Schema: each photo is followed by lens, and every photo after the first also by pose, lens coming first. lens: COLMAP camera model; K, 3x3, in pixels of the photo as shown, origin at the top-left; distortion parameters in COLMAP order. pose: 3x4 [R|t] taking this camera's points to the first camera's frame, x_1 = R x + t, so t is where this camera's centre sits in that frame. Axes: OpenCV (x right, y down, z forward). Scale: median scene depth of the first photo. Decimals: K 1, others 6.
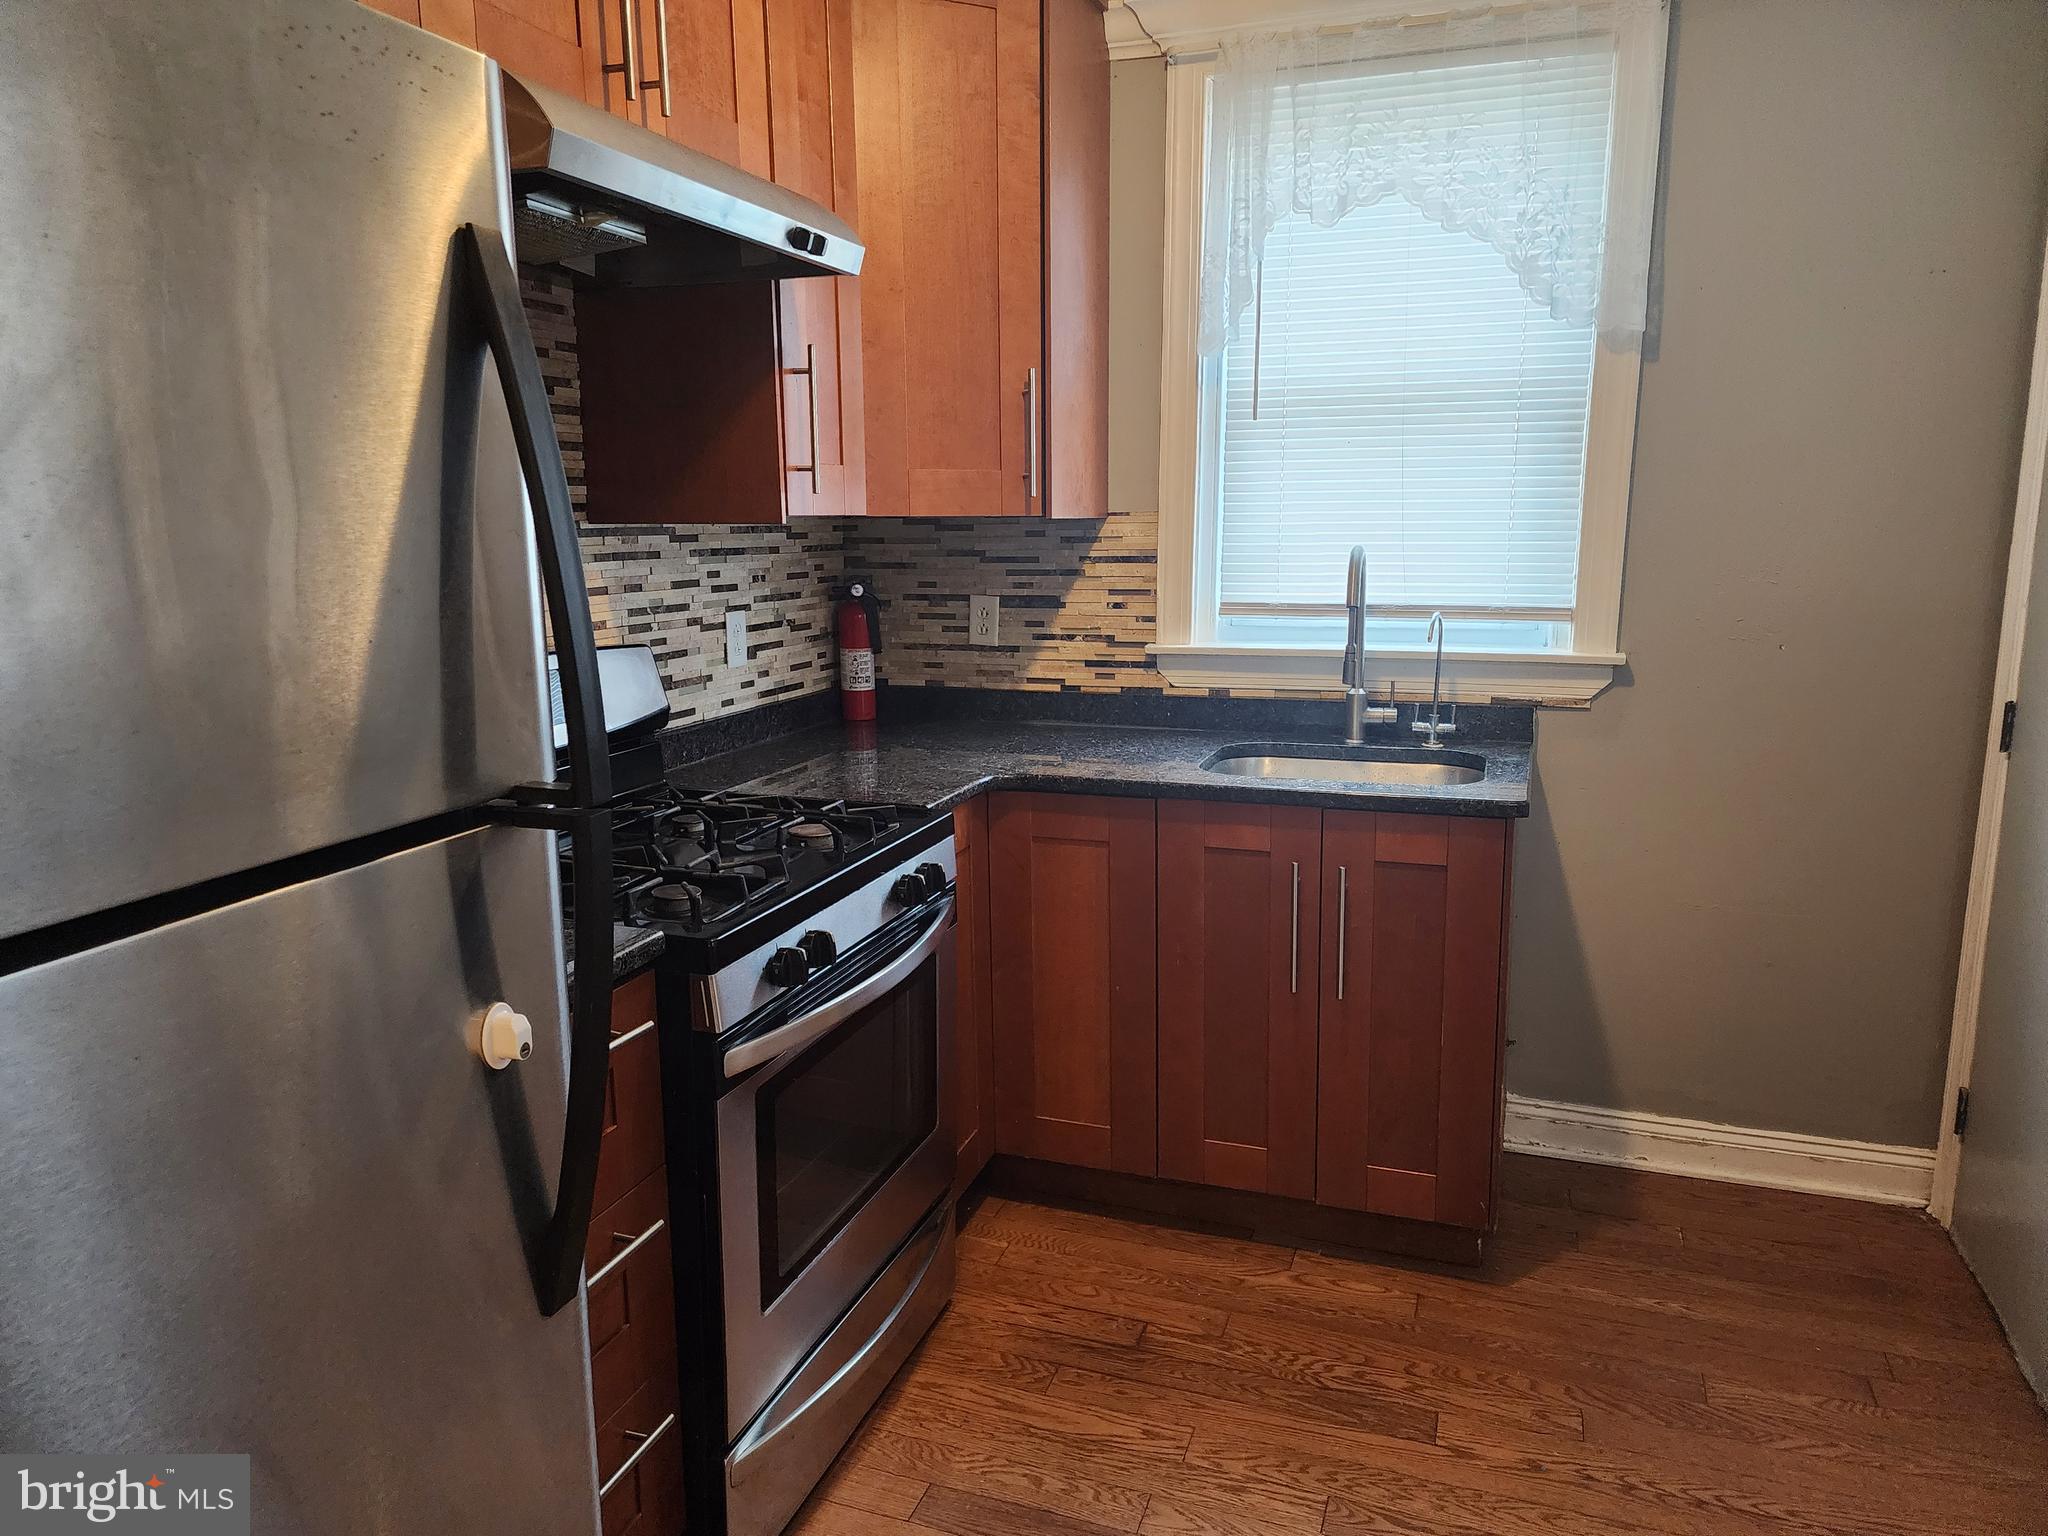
lens RADIAL K [[1374.3, 0, 1022.4], [0, 1374.3, 764.3], [0, 0, 1]] dist [0.070800, -0.060861]
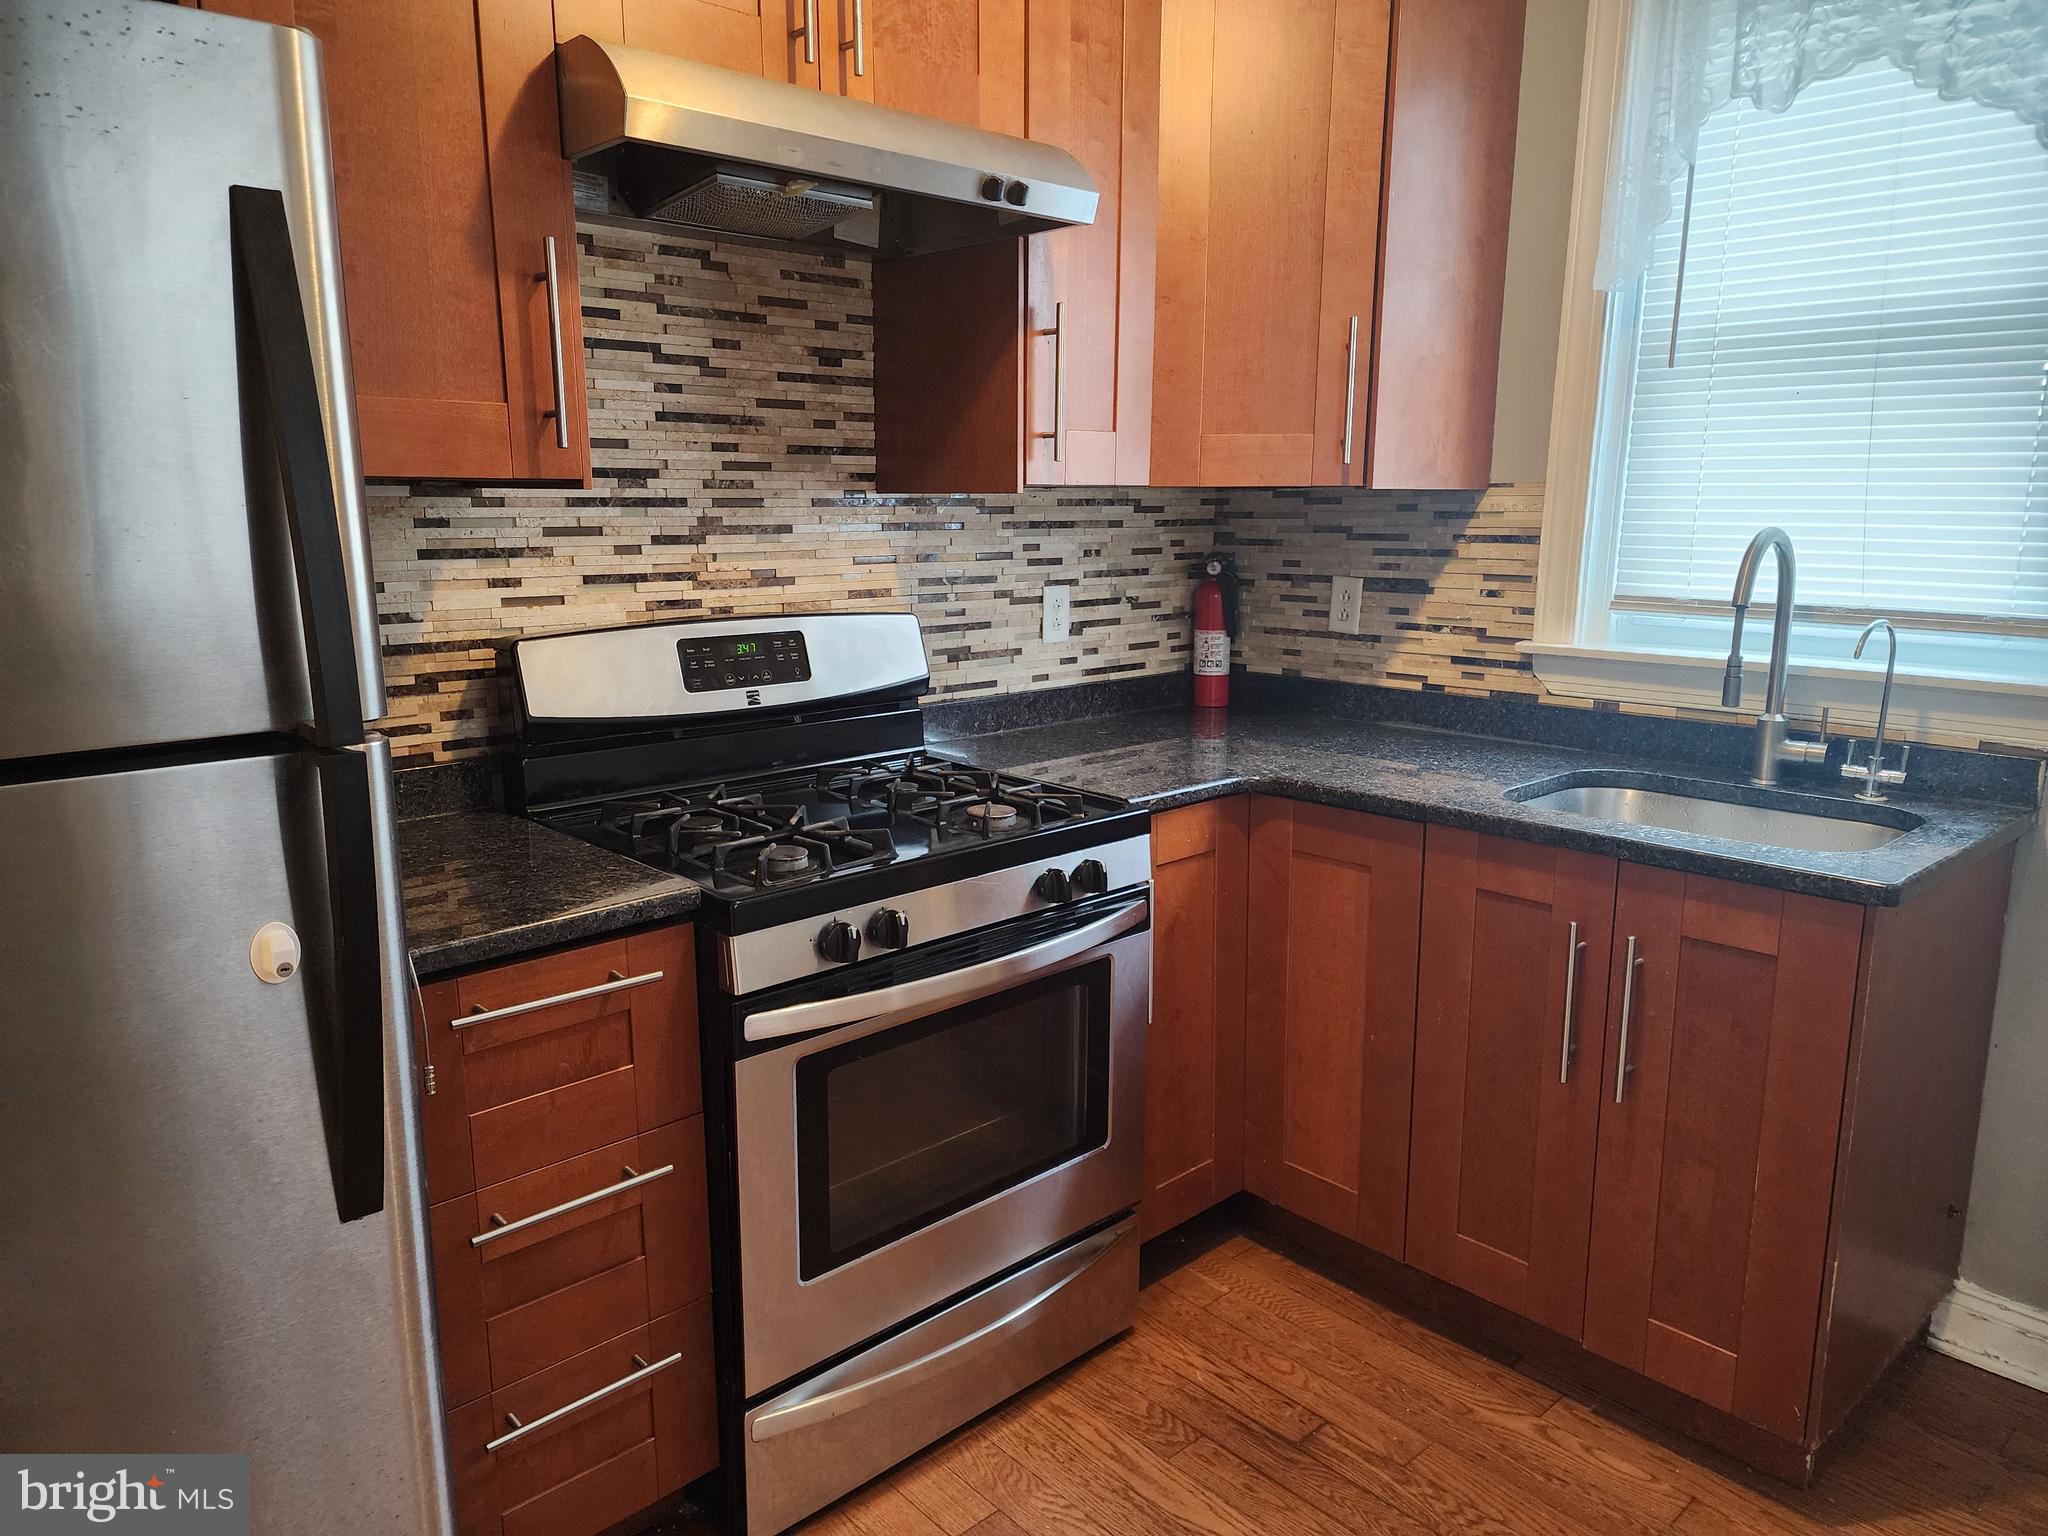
lens RADIAL K [[1374.3, 0, 1010.3], [0, 1374.3, 779.2], [0, 0, 1]] dist [0.070800, -0.060861]
pose [[0.883970, 0.102270, -0.456221, 0.239166], [-0.091542, 0.994756, 0.045622, -0.016061], [0.458494, 0.001435, 0.888696, 0.119839]]
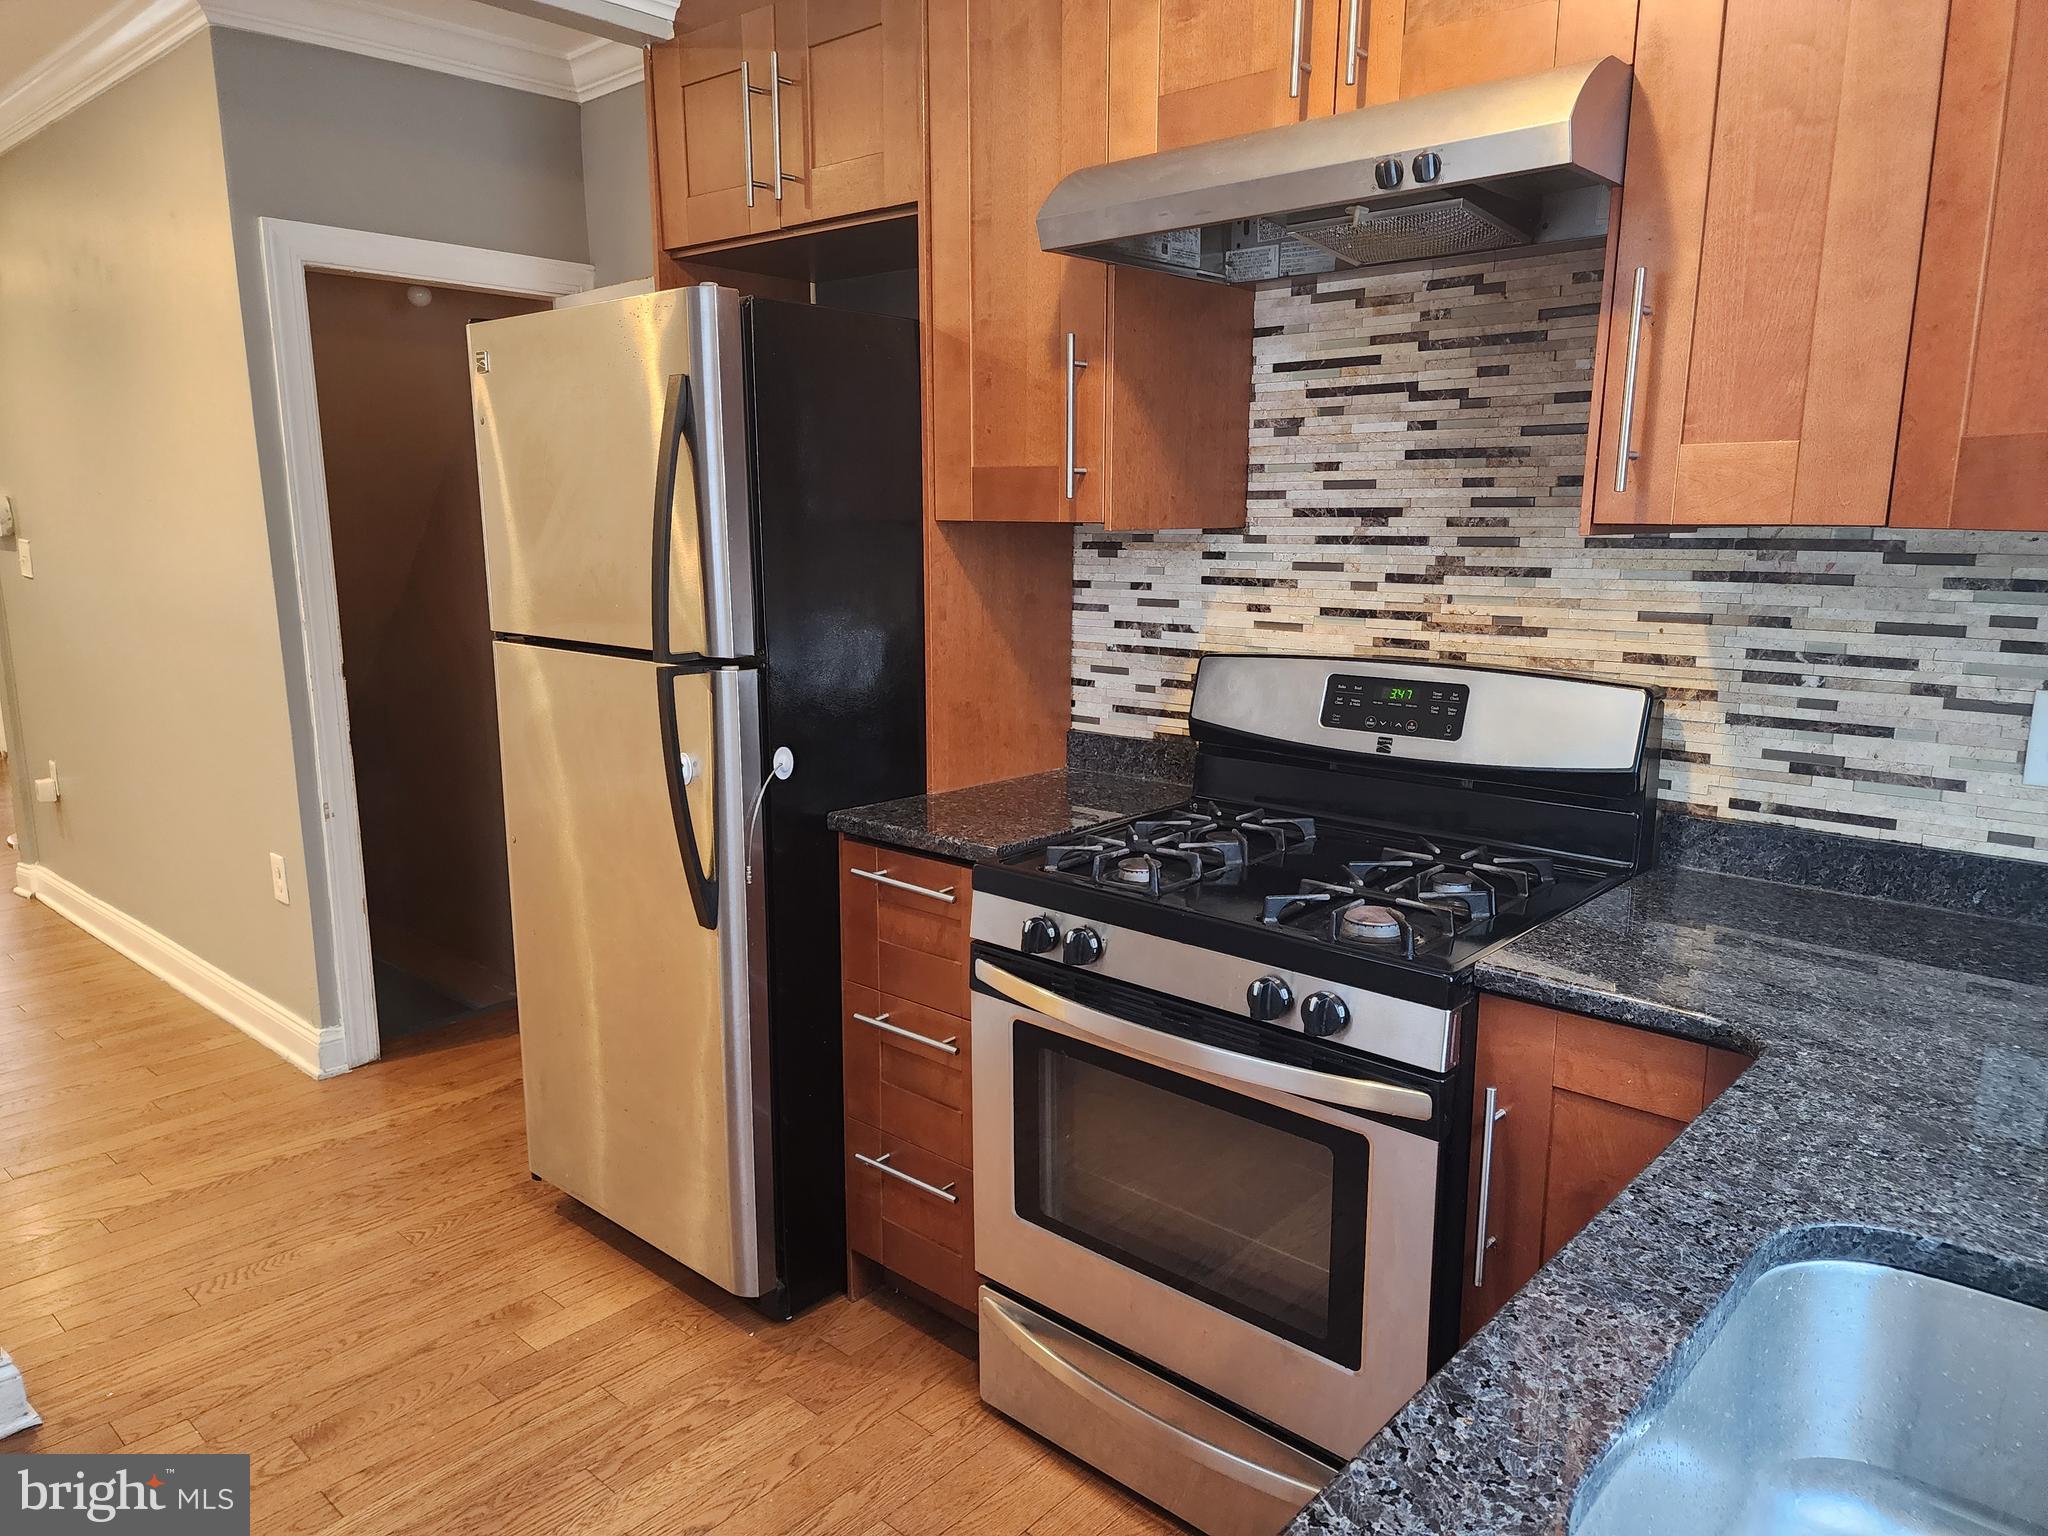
lens RADIAL K [[1374.3, 0, 1029.4], [0, 1374.3, 783.9], [0, 0, 1]] dist [0.070800, -0.060861]
pose [[-0.370876, 0.182270, -0.910620, 0.518985], [-0.169817, 0.950707, 0.259457, -0.161687], [0.913024, 0.250865, -0.321642, 0.854559]]
